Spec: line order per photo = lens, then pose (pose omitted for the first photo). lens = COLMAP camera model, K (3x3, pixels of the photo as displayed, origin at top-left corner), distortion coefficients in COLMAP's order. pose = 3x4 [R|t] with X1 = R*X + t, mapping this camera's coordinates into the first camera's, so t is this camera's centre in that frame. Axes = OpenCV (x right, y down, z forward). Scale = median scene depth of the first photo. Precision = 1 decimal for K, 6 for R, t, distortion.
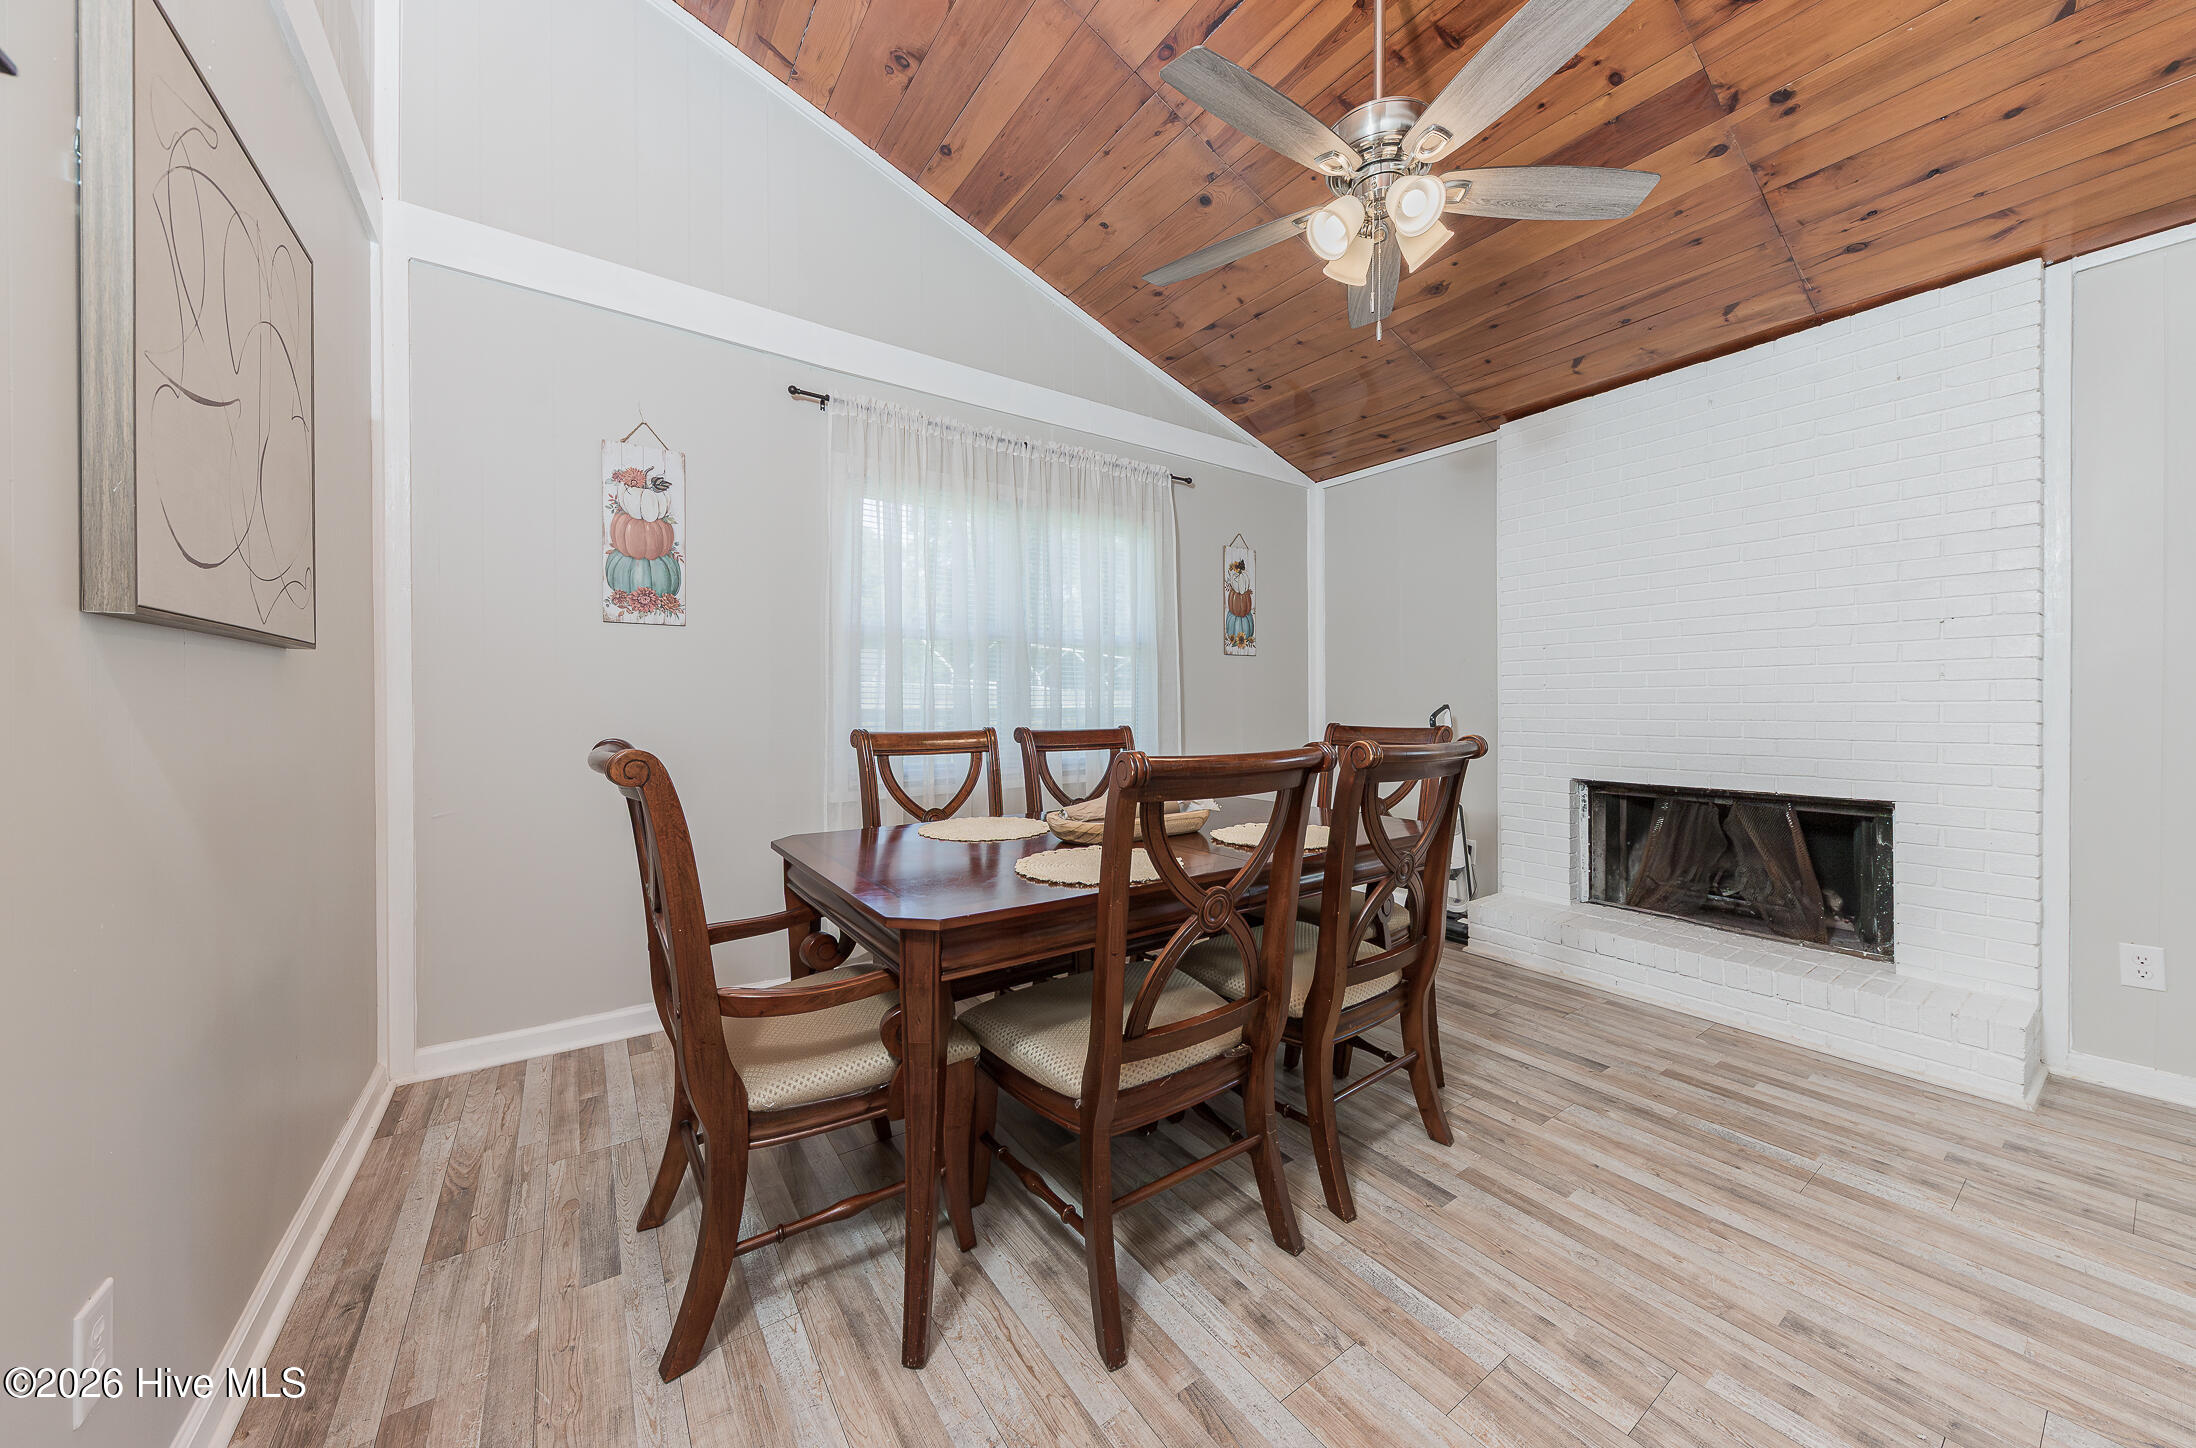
lens RADIAL K [[775.1, 0, 1130.8], [0, 775.1, 701.3], [0, 0, 1]] dist [0.016988, -0.004036]
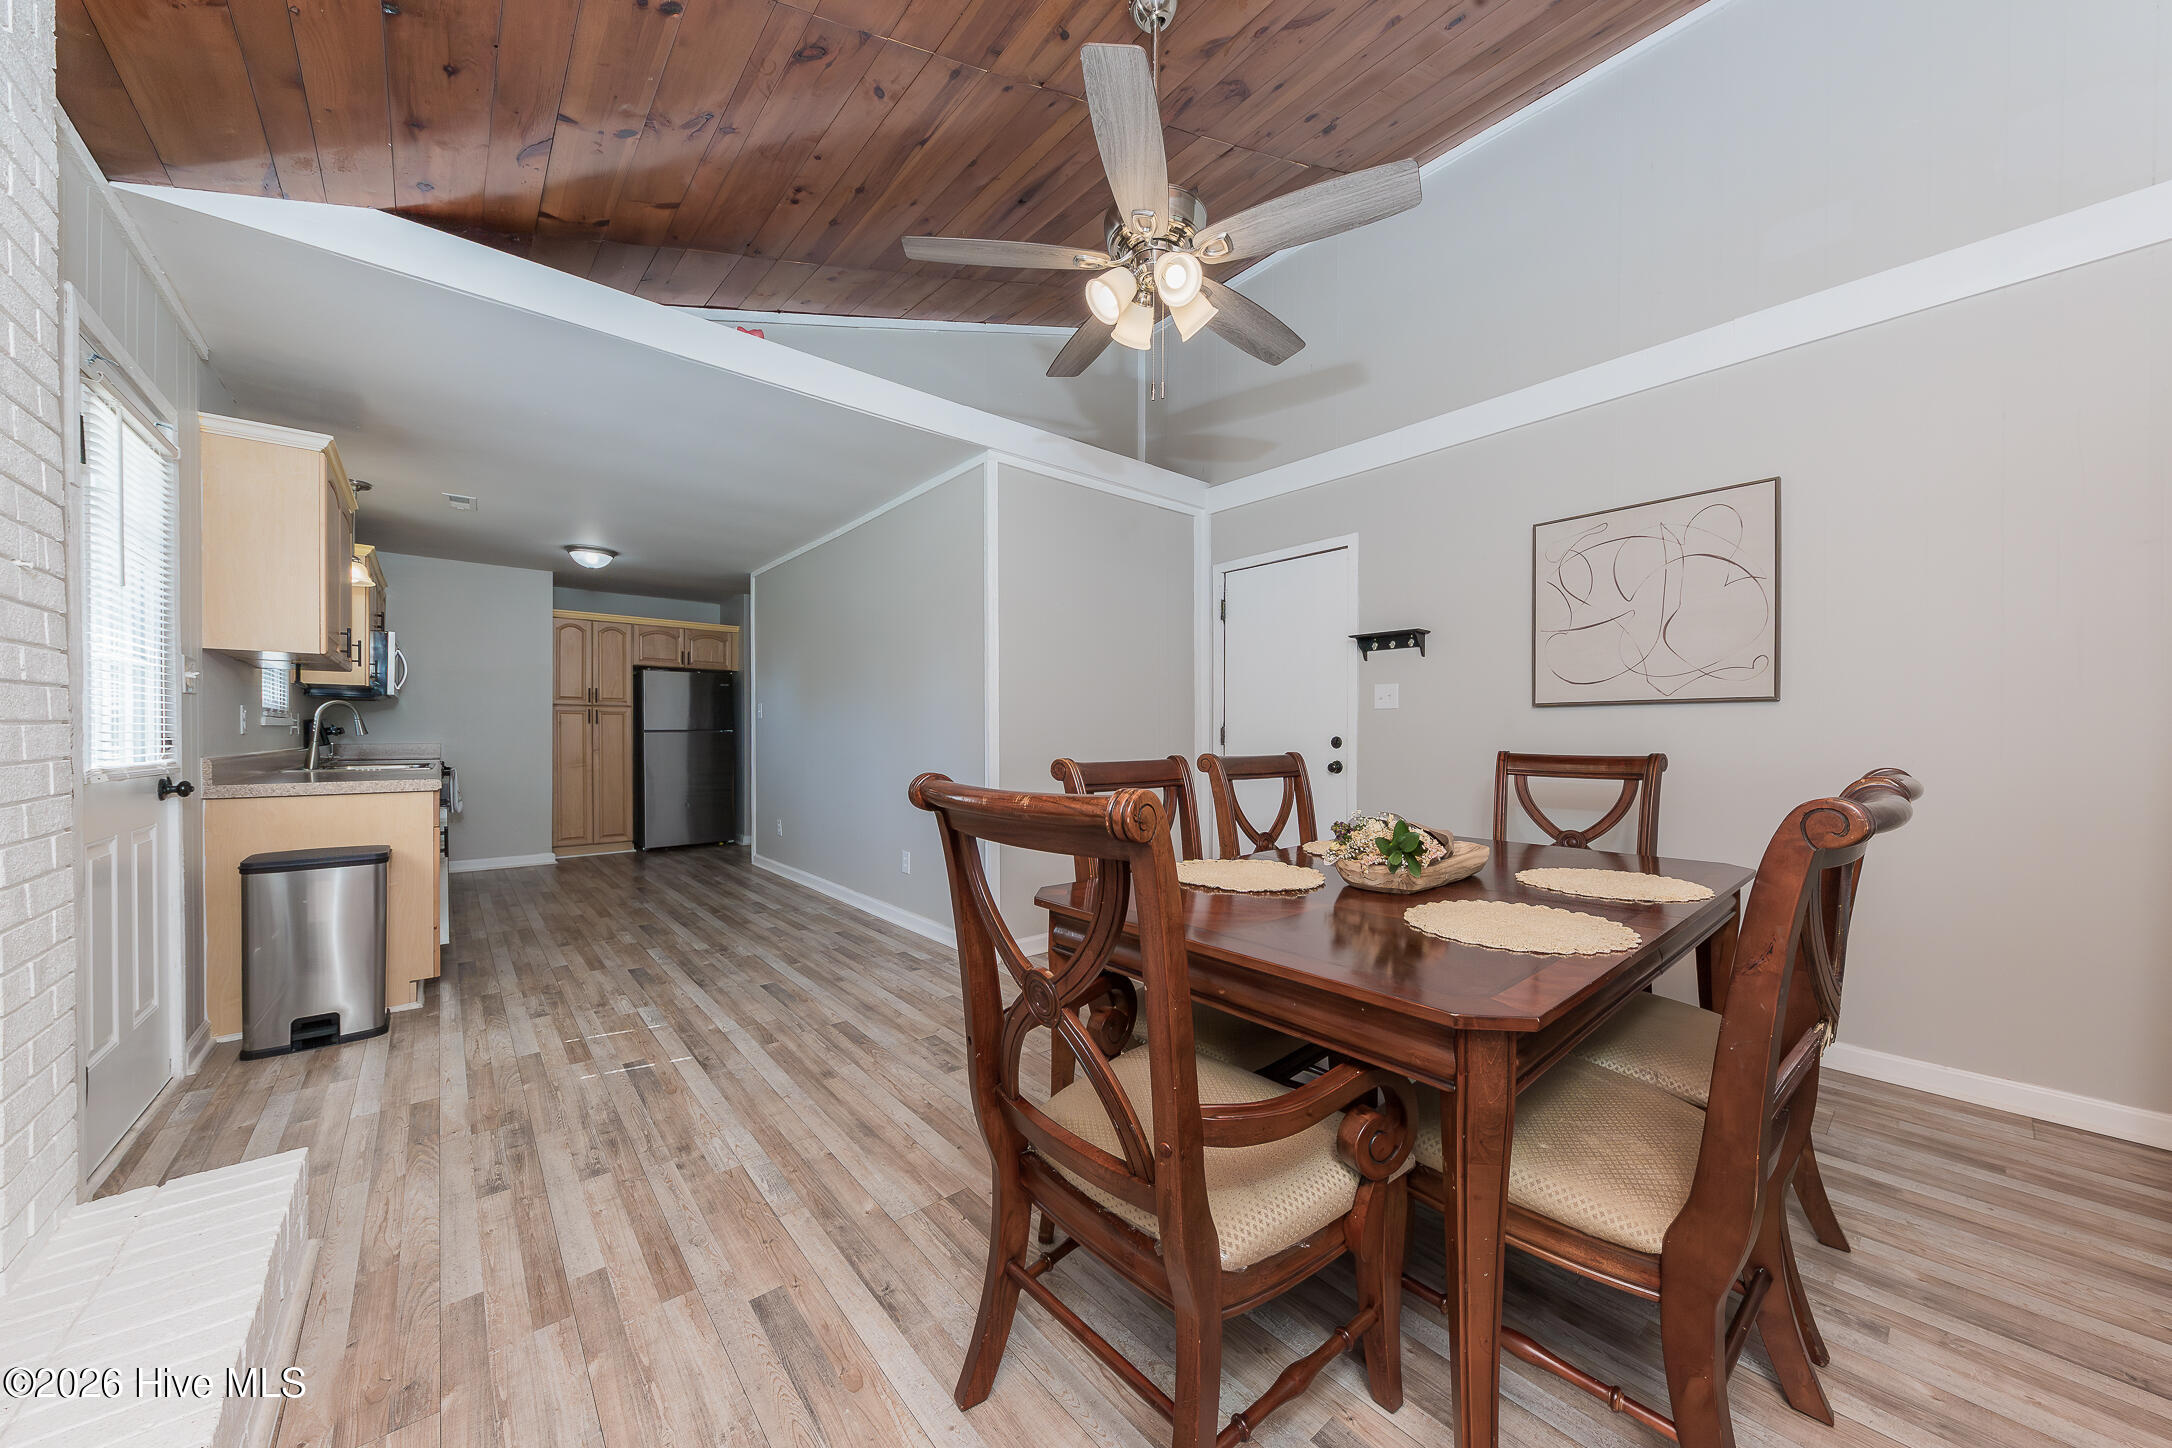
lens RADIAL K [[744.7, 0, 1089.4], [0, 744.7, 735.1], [0, 0, 1]] dist [-0.000549, -0.000036]
pose [[-0.997406, 0.001124, -0.071968, 0.424606], [0.001447, 0.999989, -0.004427, 0.015781], [0.071962, -0.004519, -0.997397, 1.795461]]
